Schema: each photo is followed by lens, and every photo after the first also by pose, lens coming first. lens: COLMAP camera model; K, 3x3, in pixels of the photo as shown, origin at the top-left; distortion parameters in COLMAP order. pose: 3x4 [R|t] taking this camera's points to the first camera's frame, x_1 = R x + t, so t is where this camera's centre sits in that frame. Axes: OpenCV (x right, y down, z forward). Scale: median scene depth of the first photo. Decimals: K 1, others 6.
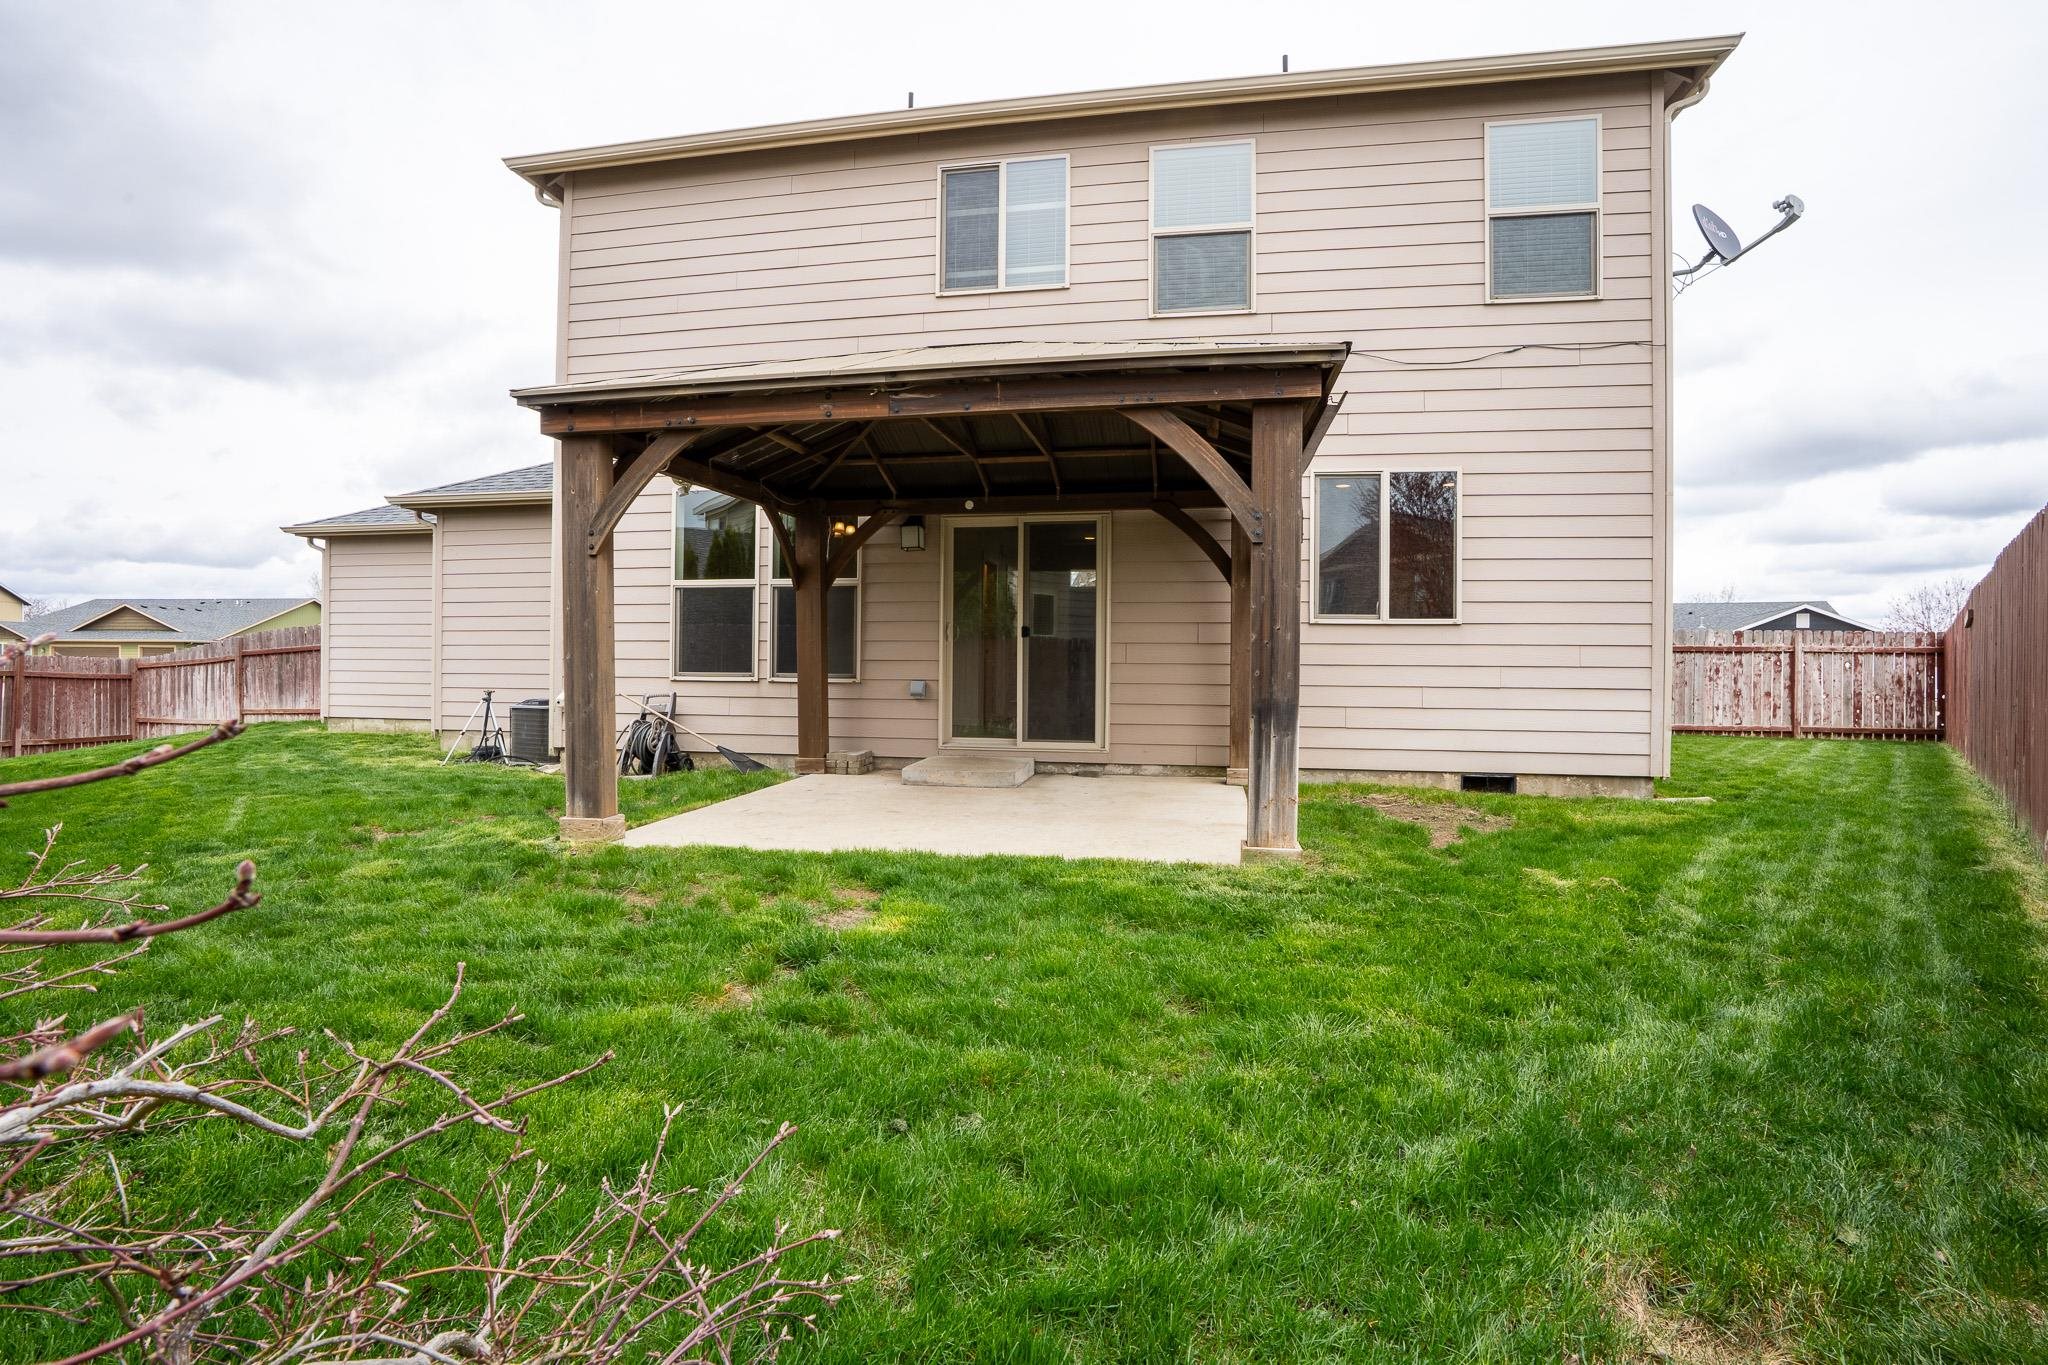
lens RADIAL K [[970.6, 0, 1001.3], [0, 970.6, 677.1], [0, 0, 1]] dist [-0.003204, -0.000410]
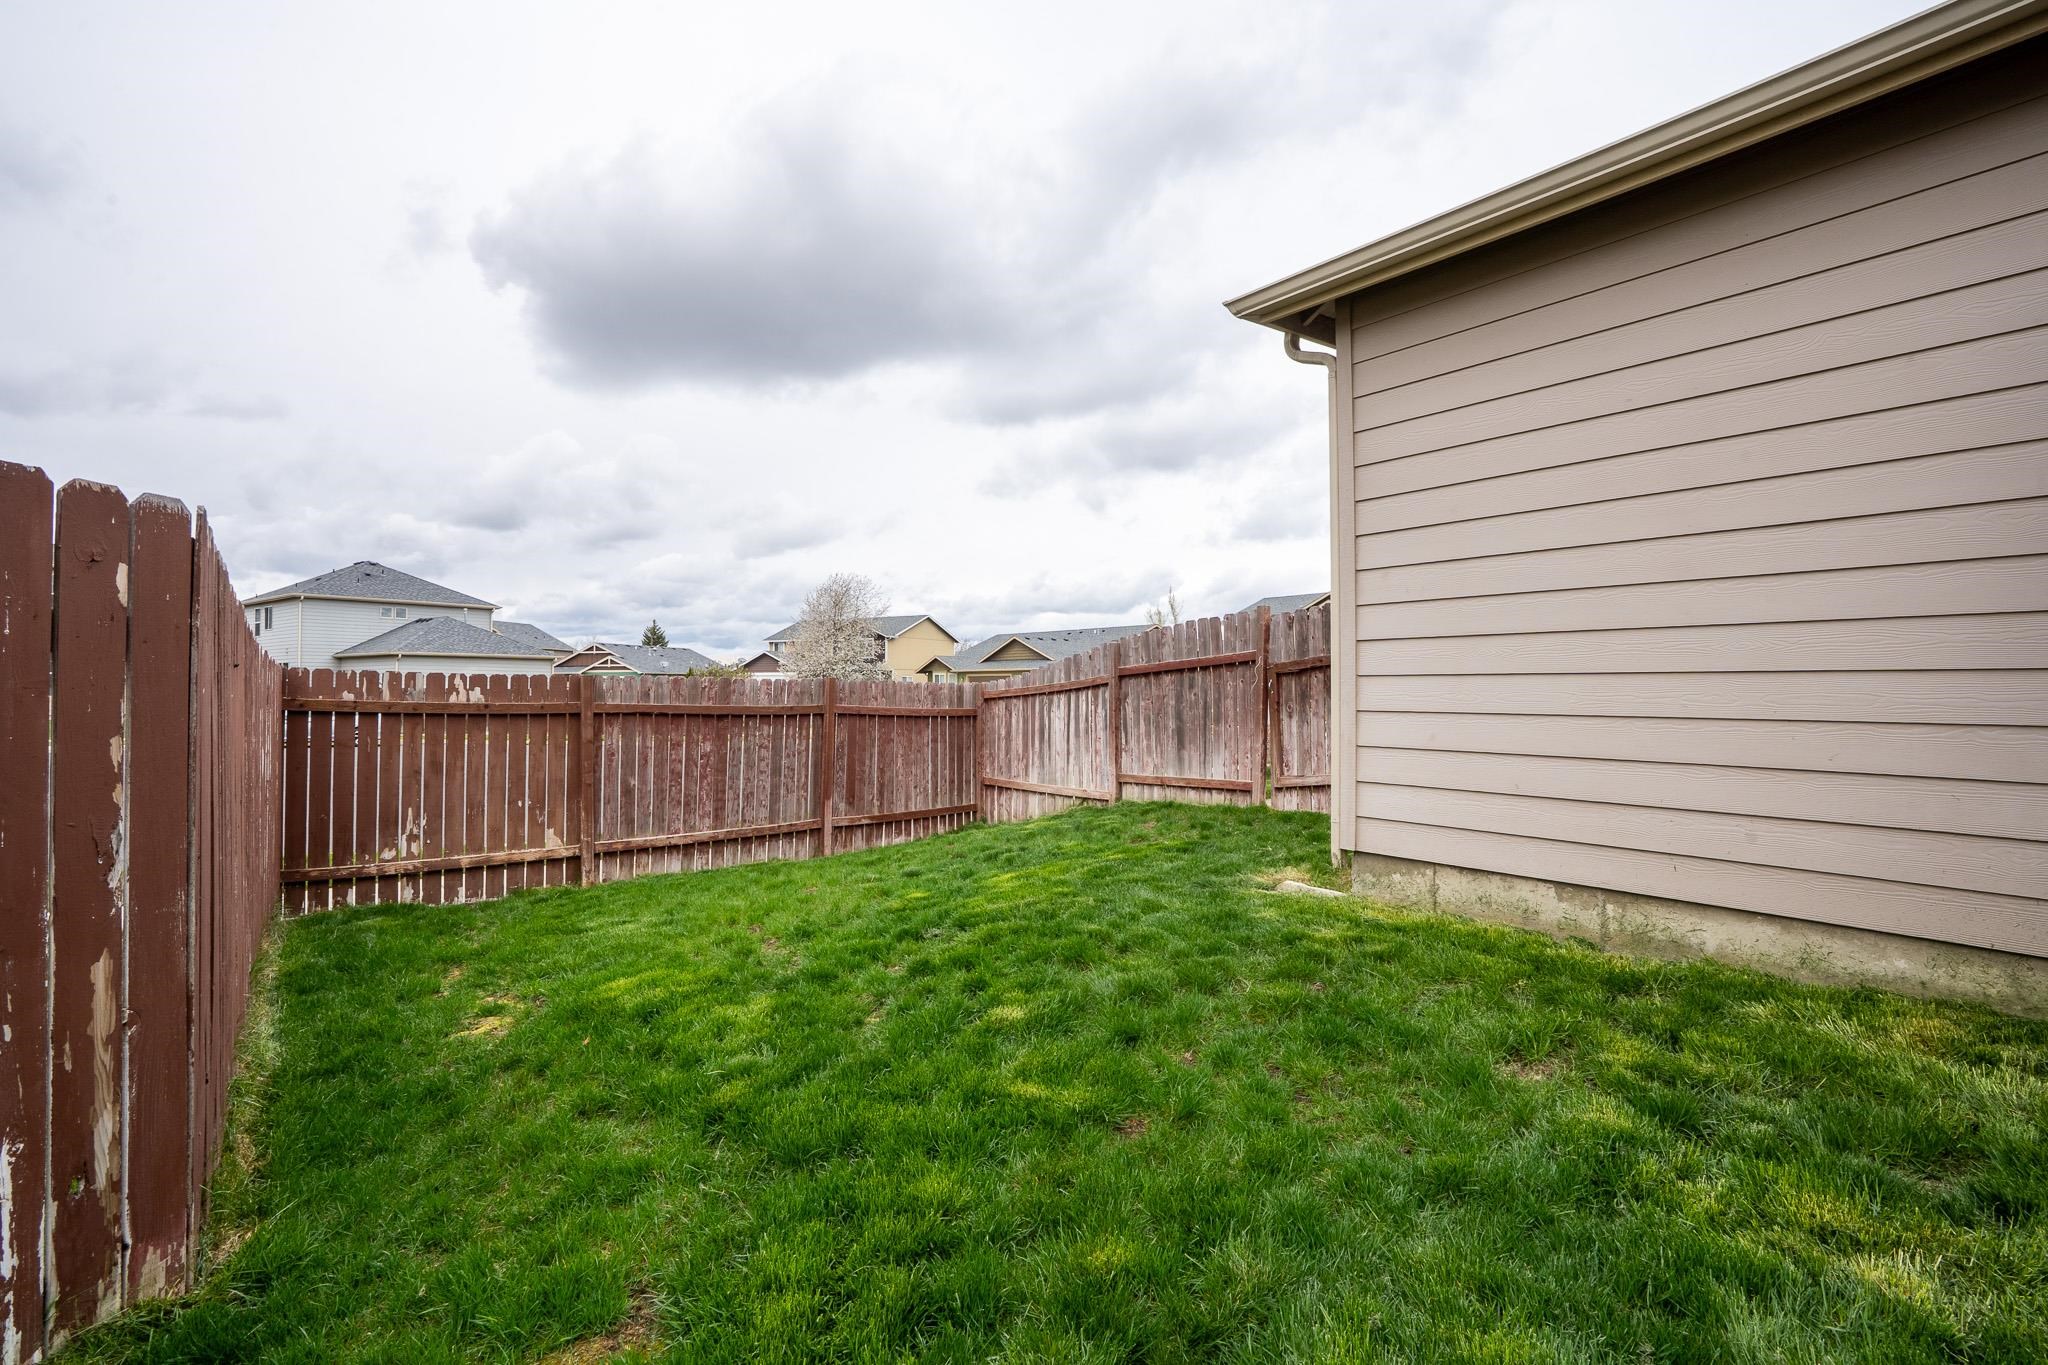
lens RADIAL K [[970.6, 0, 1025.1], [0, 970.6, 686.9], [0, 0, 1]] dist [-0.003204, -0.000410]
pose [[0.741498, -0.009359, -0.670889, -0.456876], [0.000474, 0.999910, -0.013426, -0.008572], [0.670954, 0.009637, 0.741436, 0.559544]]
